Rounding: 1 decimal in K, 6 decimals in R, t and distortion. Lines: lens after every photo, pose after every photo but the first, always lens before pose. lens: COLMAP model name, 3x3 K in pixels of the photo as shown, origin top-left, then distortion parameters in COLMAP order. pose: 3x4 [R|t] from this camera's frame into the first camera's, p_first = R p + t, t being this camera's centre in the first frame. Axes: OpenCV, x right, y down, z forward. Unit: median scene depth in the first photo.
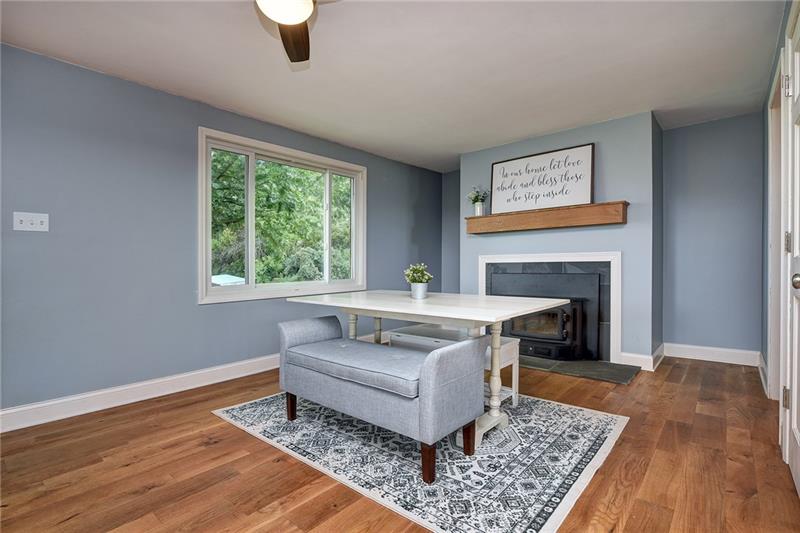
lens RADIAL K [[385.0, 0, 400.0], [0, 385.0, 266.5], [0, 0, 1]] dist [-0.006248, -0.000734]
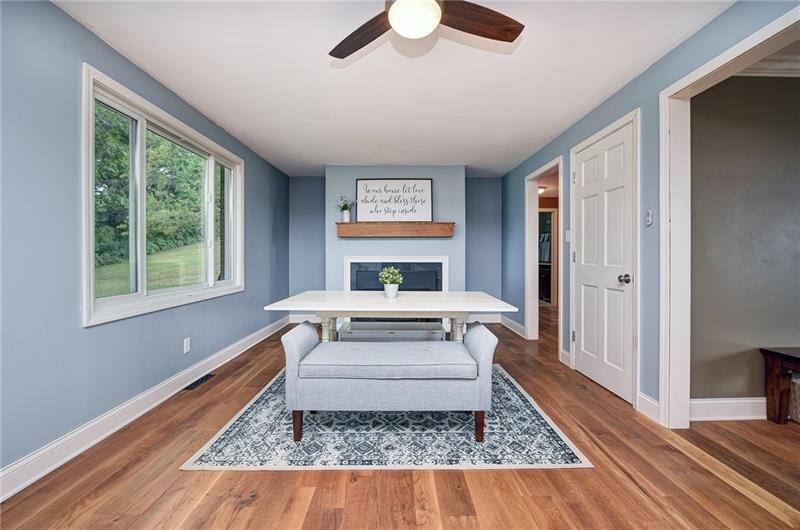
lens RADIAL K [[332.7, 0, 400.7], [0, 332.7, 257.0], [0, 0, 1]] dist [-0.010352, -0.000098]
pose [[0.746061, 0.014606, 0.665718, -0.566197], [-0.008271, 0.999886, -0.012669, -0.022851], [-0.665827, 0.003946, 0.746096, 0.229076]]
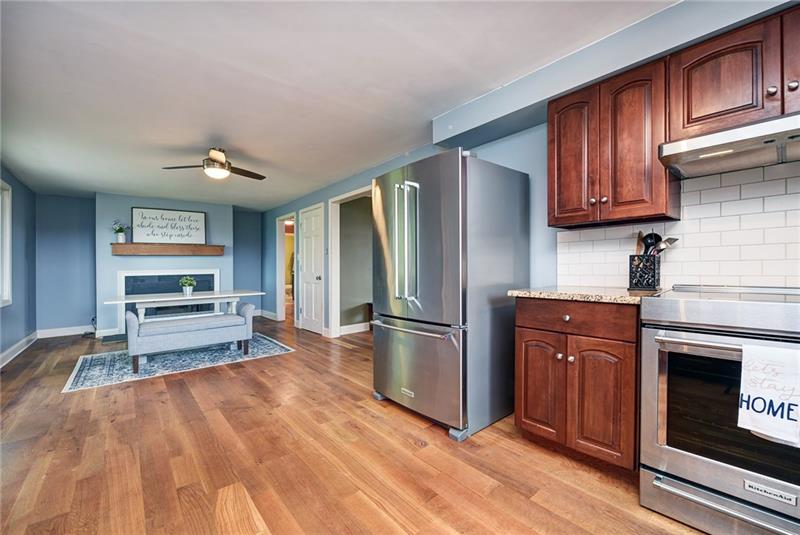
lens RADIAL K [[321.3, 0, 417.3], [0, 321.3, 256.9], [0, 0, 1]] dist [-0.000261, -0.000234]
pose [[0.109559, 0.041185, 0.993127, -1.379428], [0.021206, 0.998817, -0.043760, -0.009008], [-0.993754, 0.025854, 0.108556, -0.318381]]
